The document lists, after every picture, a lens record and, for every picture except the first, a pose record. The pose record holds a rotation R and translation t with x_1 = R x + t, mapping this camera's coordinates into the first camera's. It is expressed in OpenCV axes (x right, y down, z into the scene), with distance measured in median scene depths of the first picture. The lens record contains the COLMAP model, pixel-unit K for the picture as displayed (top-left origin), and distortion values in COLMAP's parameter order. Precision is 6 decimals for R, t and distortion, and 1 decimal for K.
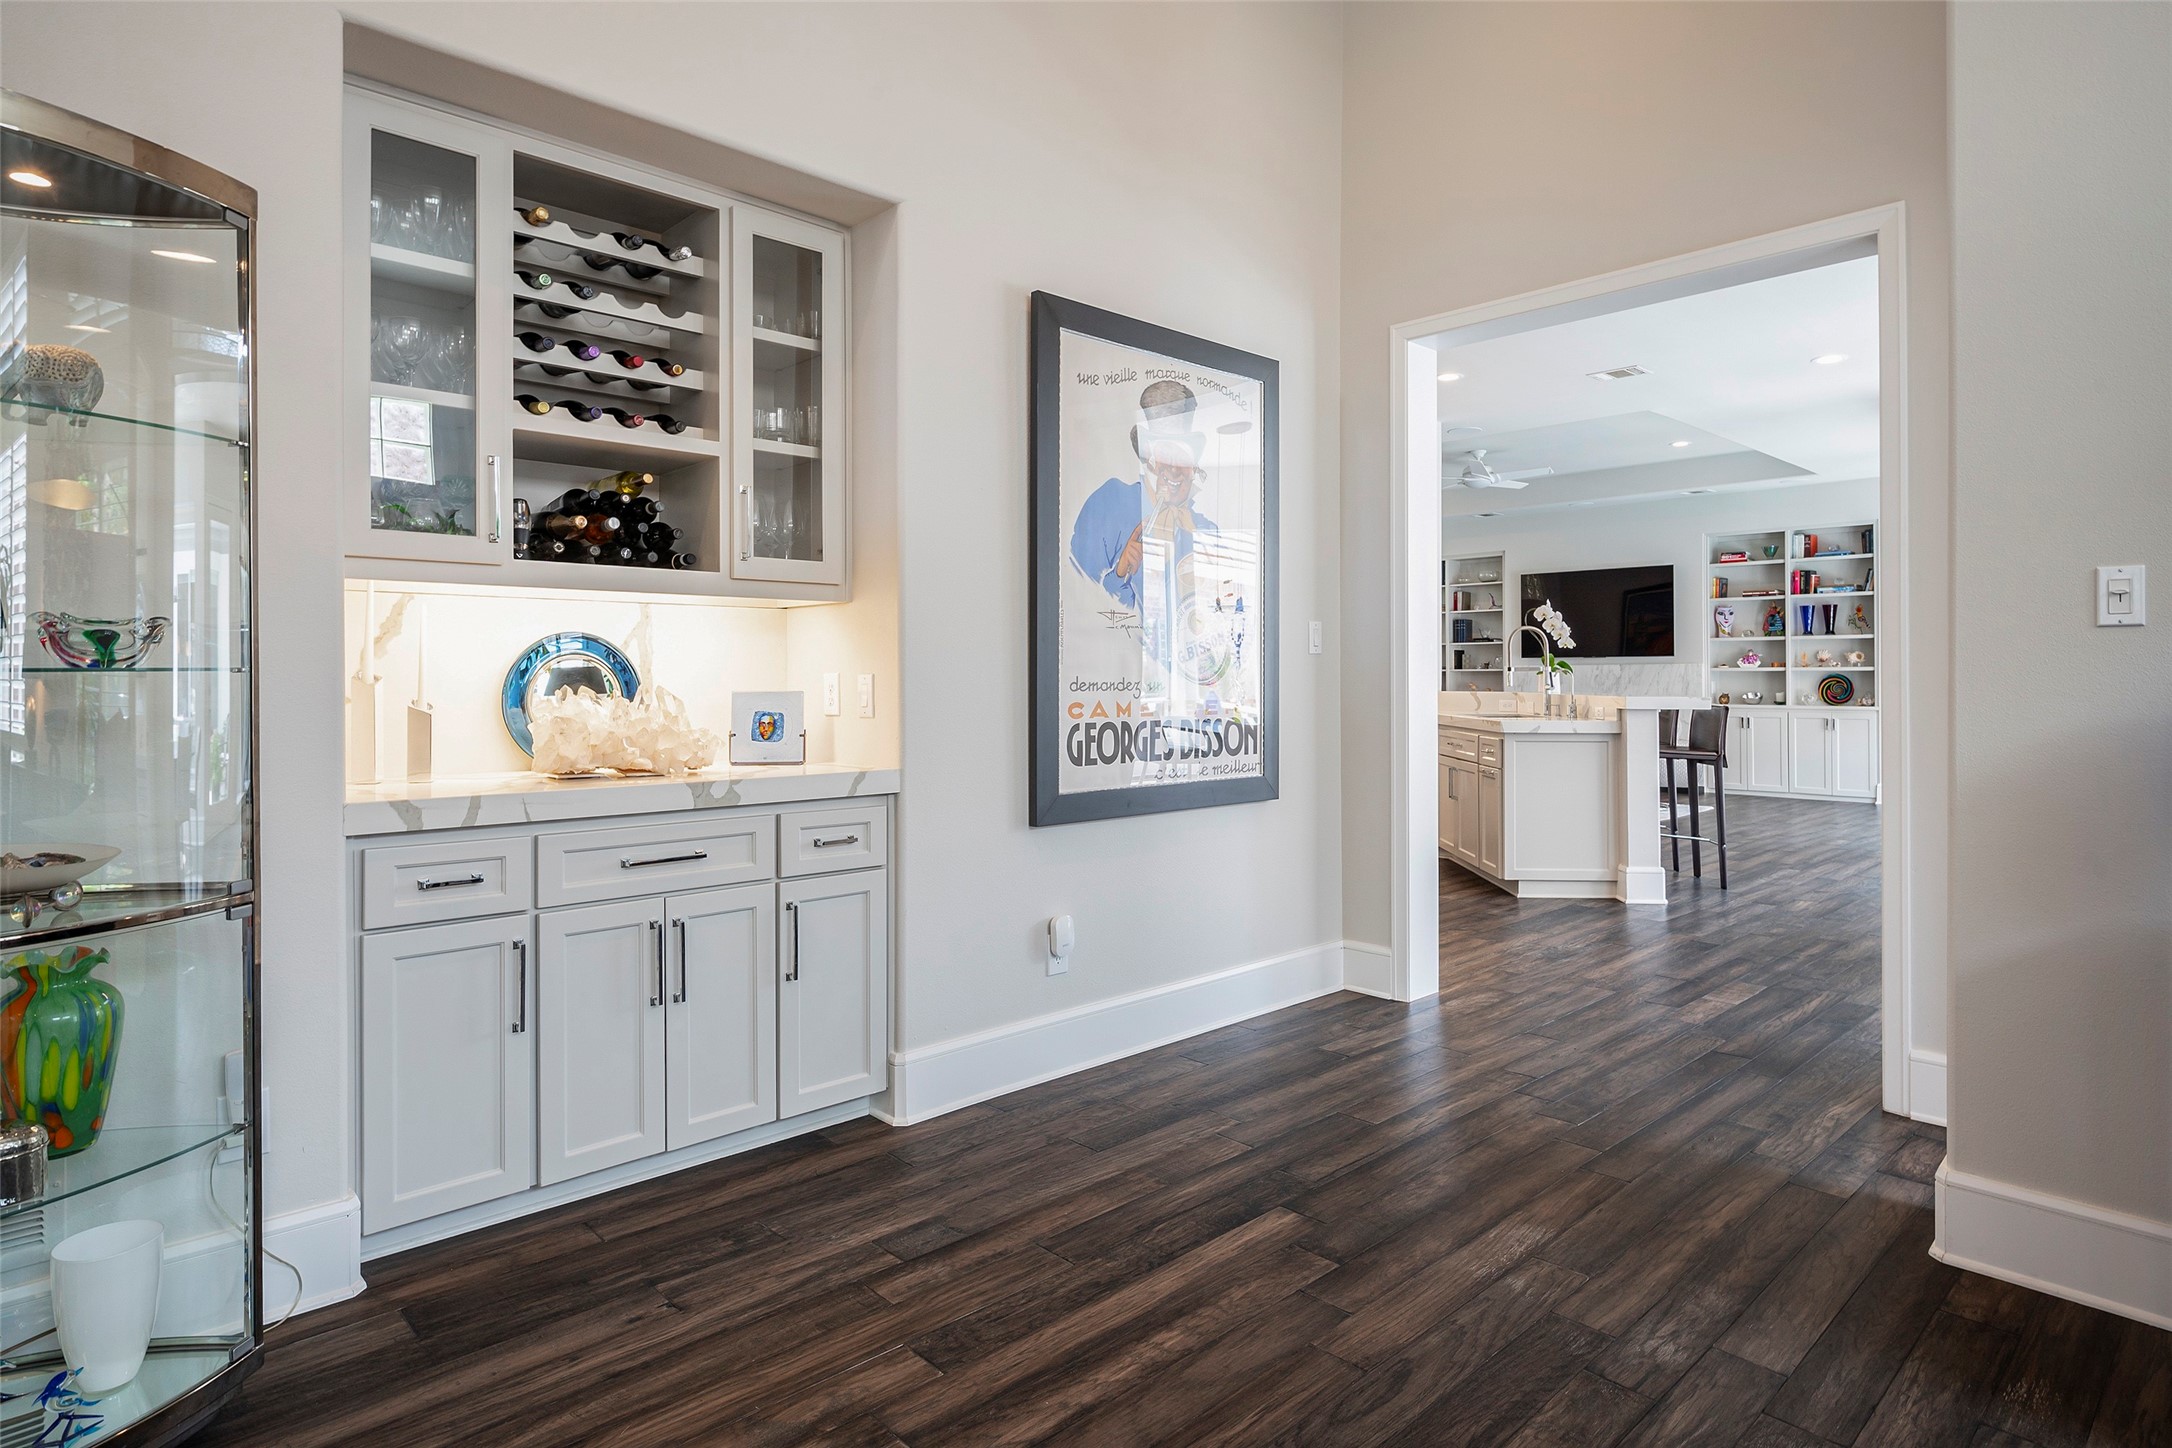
lens RADIAL K [[1192.7, 0, 1101.3], [0, 1192.7, 674.1], [0, 0, 1]] dist [0.000749, 0.000256]
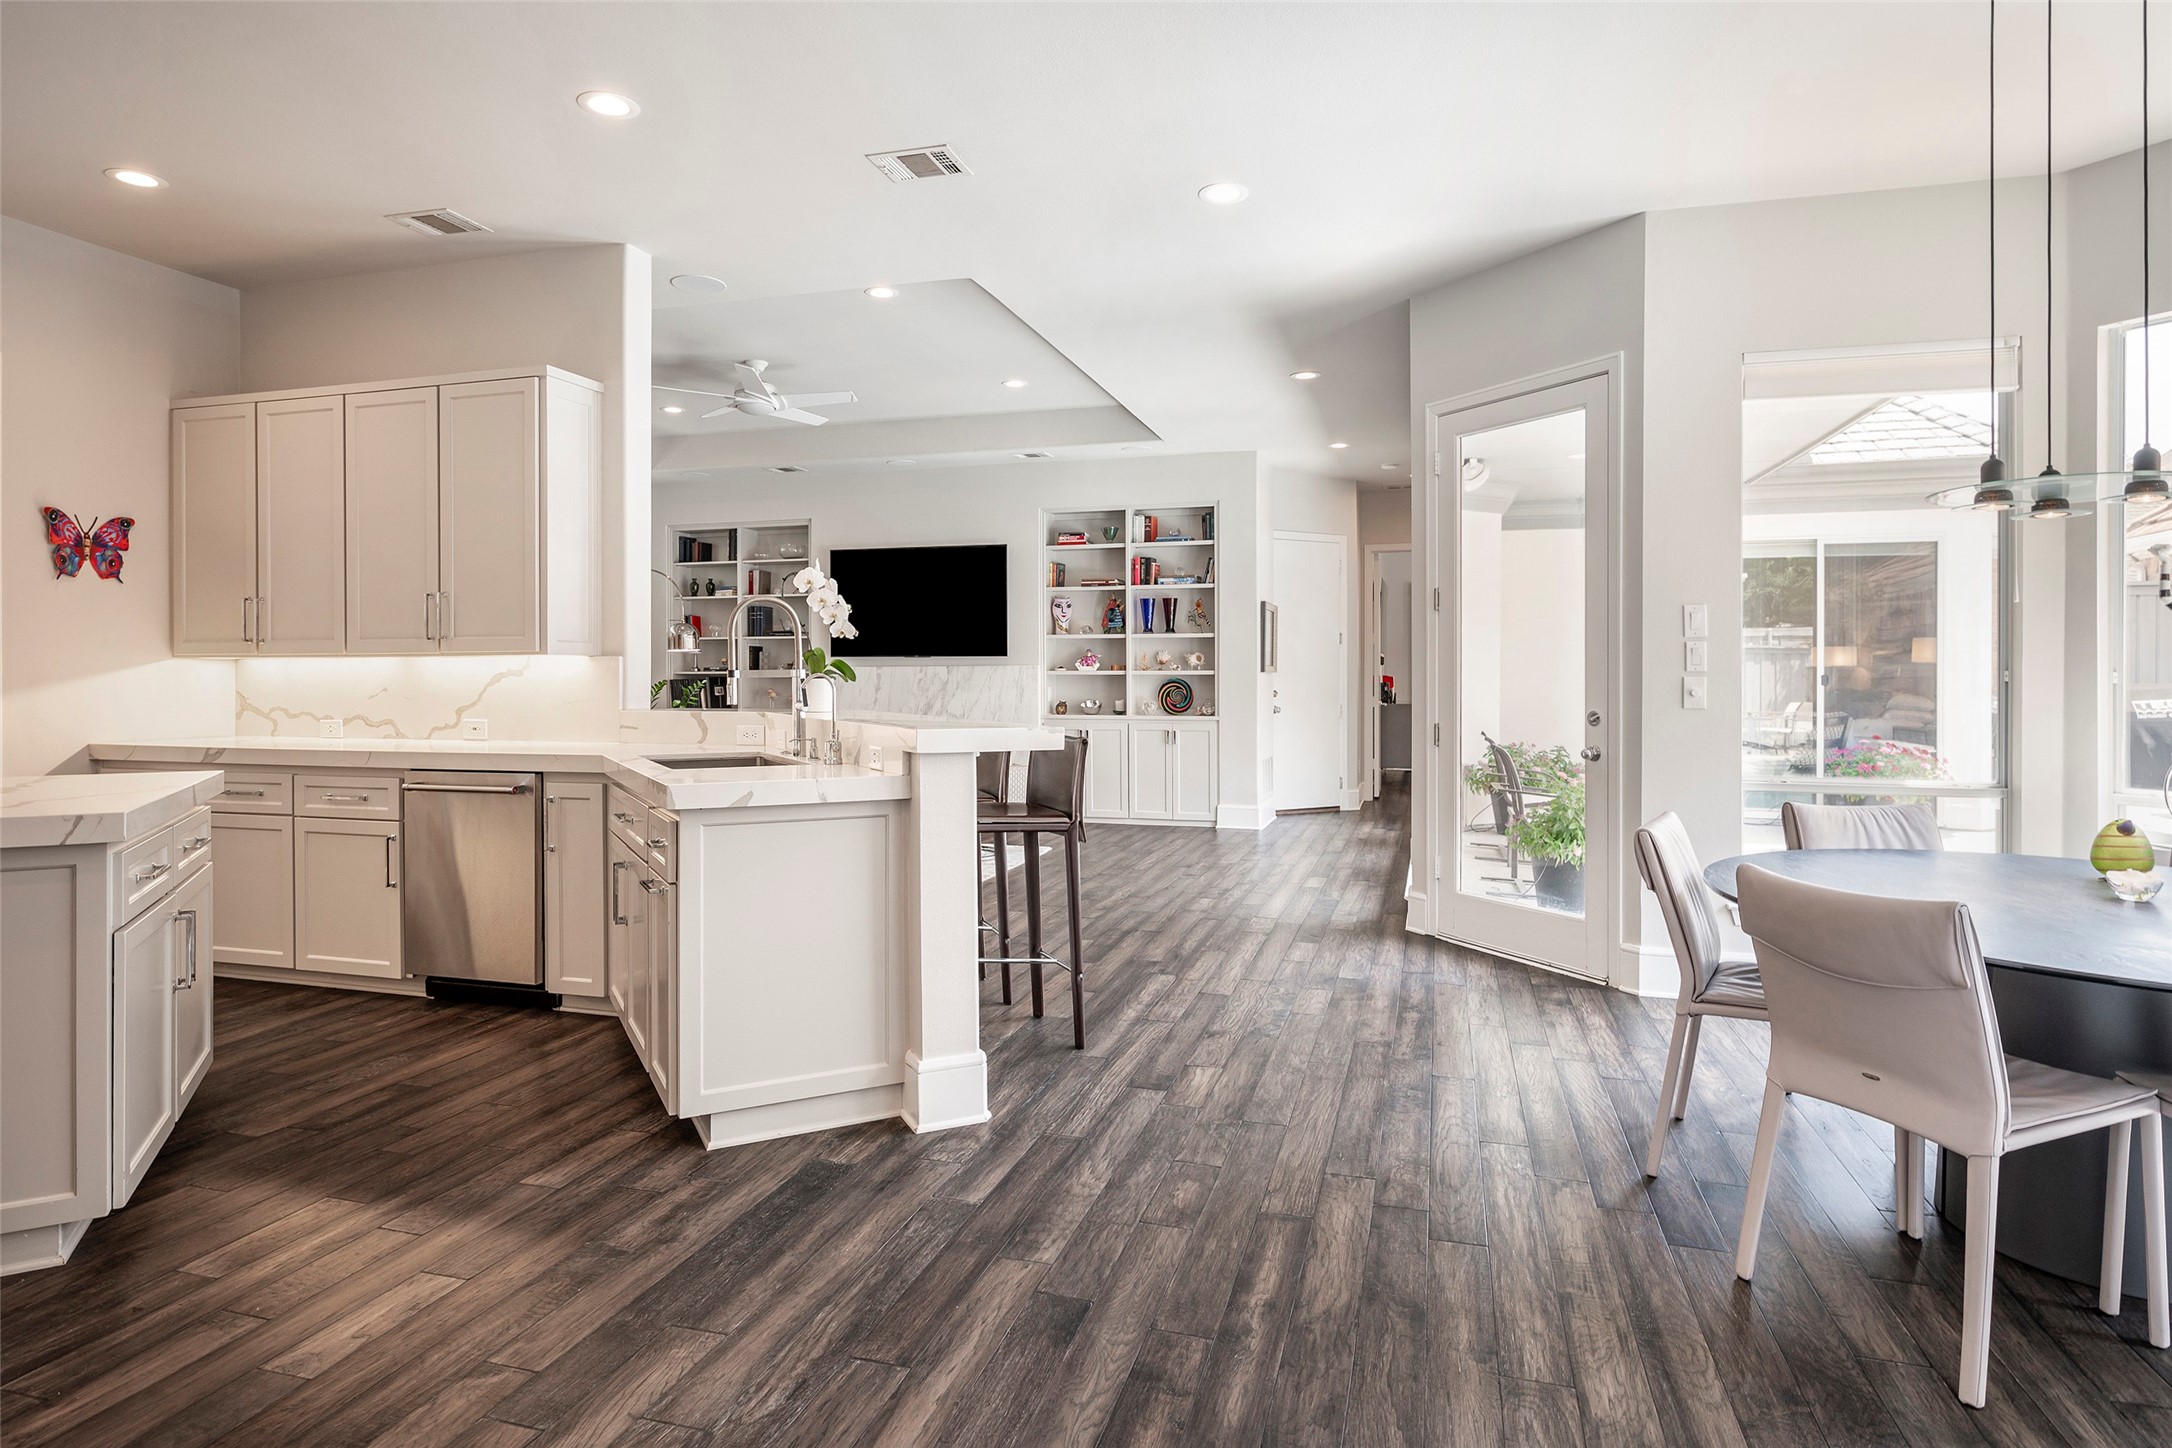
lens RADIAL K [[1192.7, 0, 1071.8], [0, 1192.7, 682.5], [0, 0, 1]] dist [0.000749, 0.000256]
pose [[0.877513, -0.001164, 0.479551, 0.134731], [-0.002162, 0.999977, 0.006384, -0.002536], [-0.479548, -0.006639, 0.877491, 0.277002]]
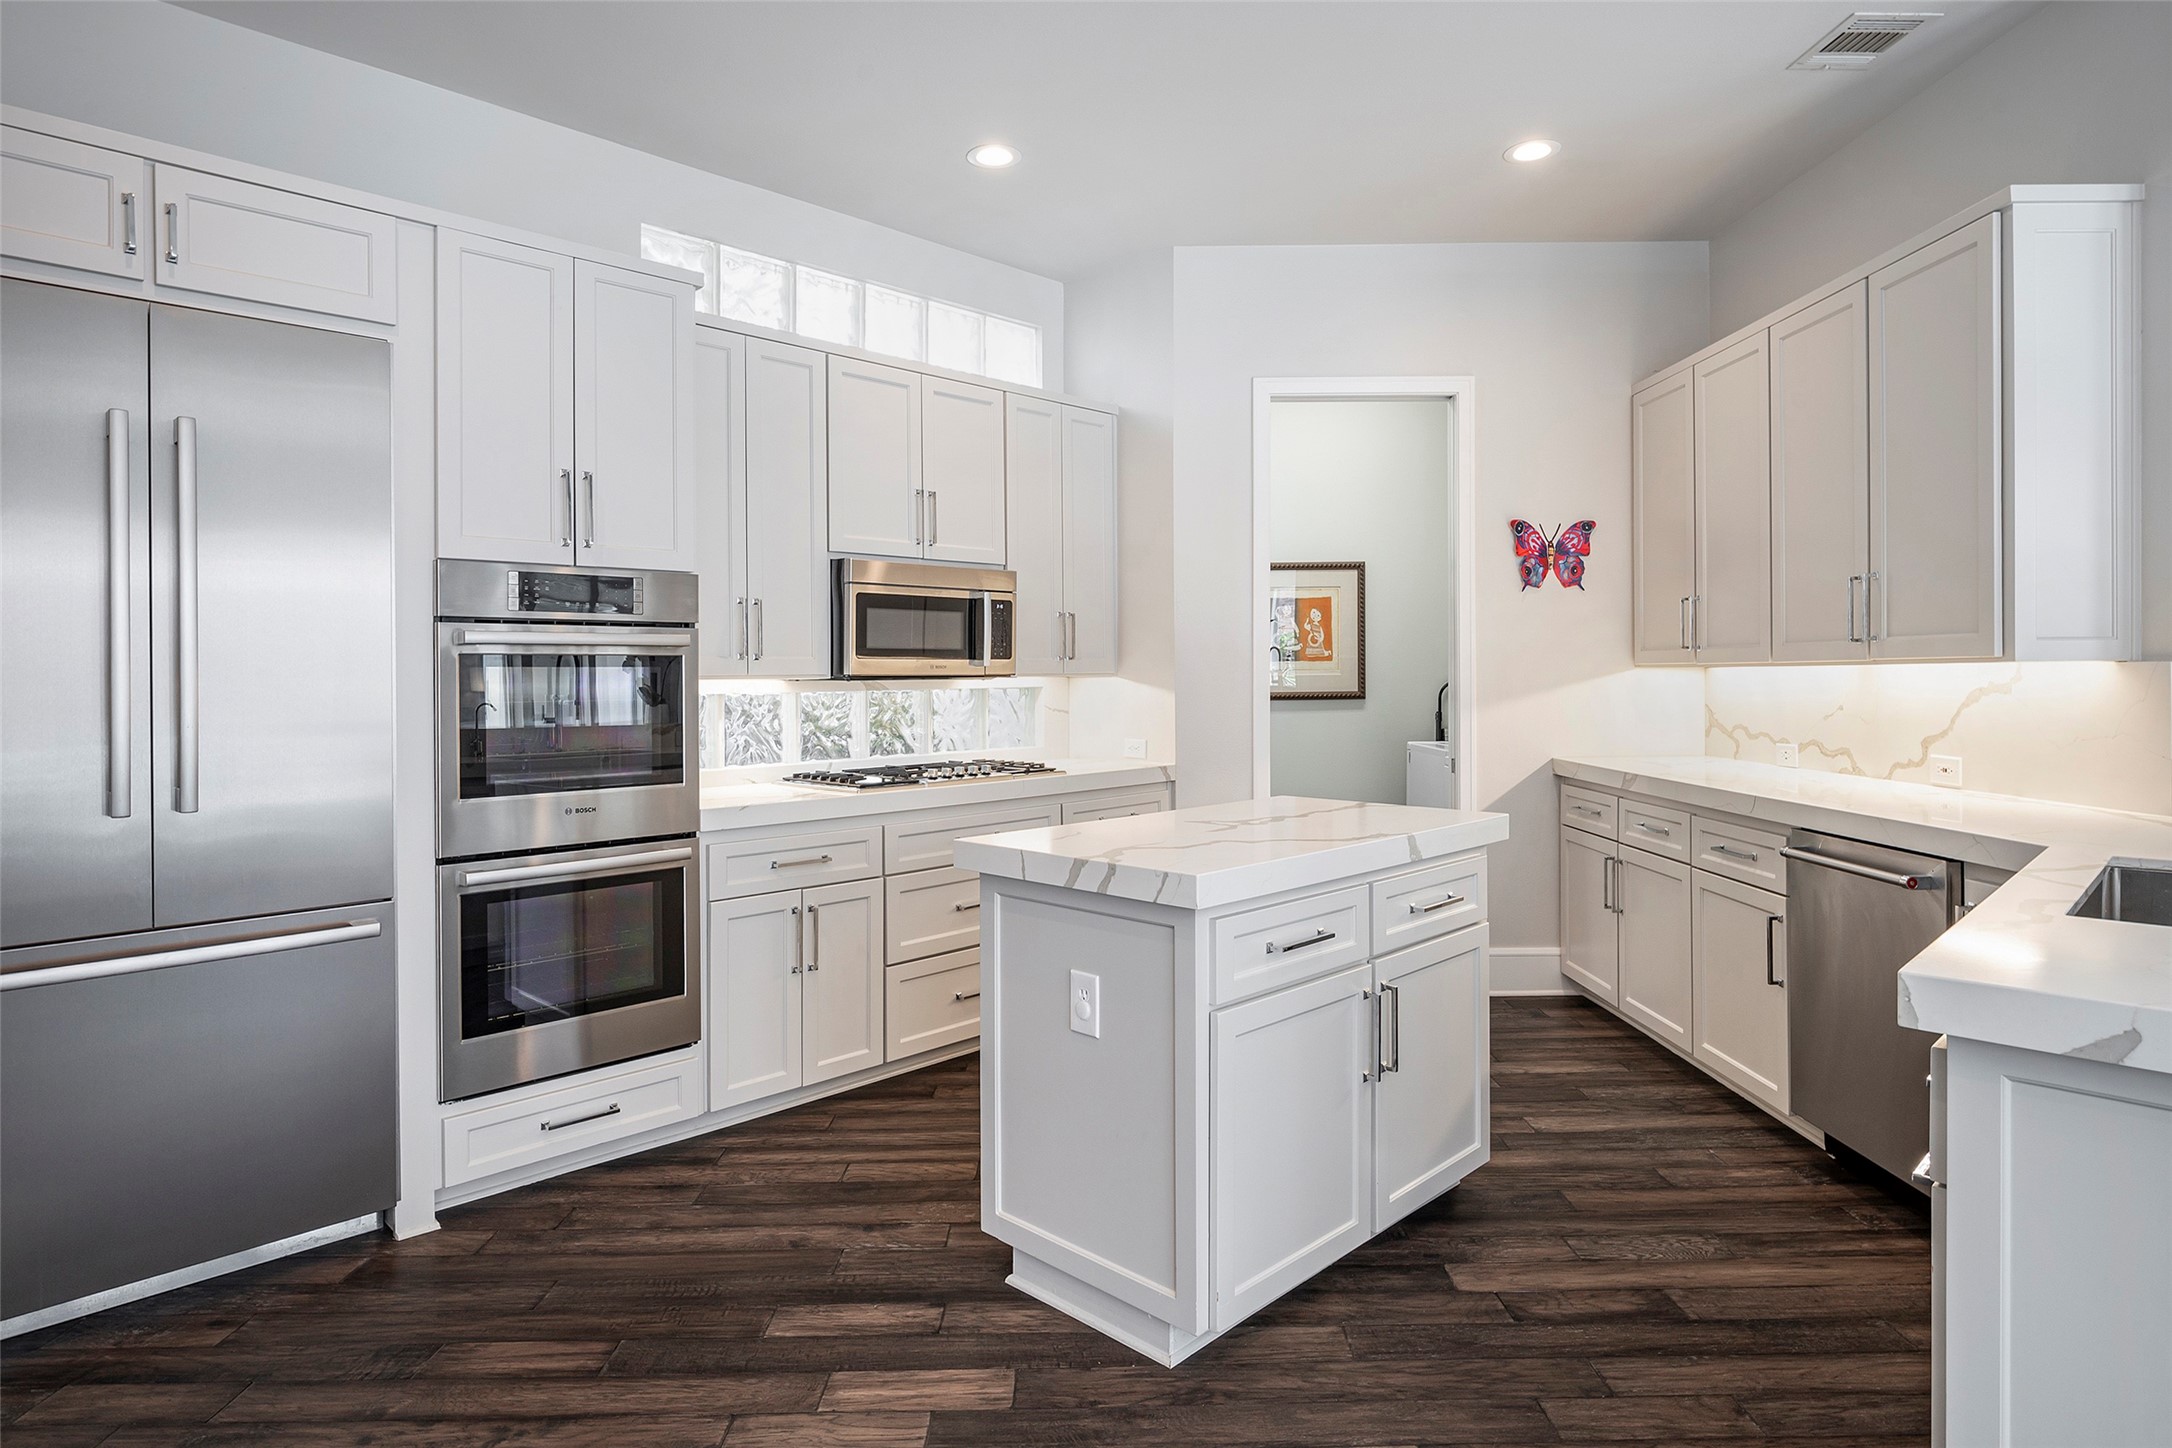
lens RADIAL K [[1208.7, 0, 1148.6], [0, 1208.7, 678.3], [0, 0, 1]] dist [0.002992, 0.004419]
pose [[0.734996, -0.000863, -0.678070, 0.202057], [0.008925, 0.999925, 0.008402, -0.008618], [0.678012, -0.012227, 0.734949, 0.395666]]
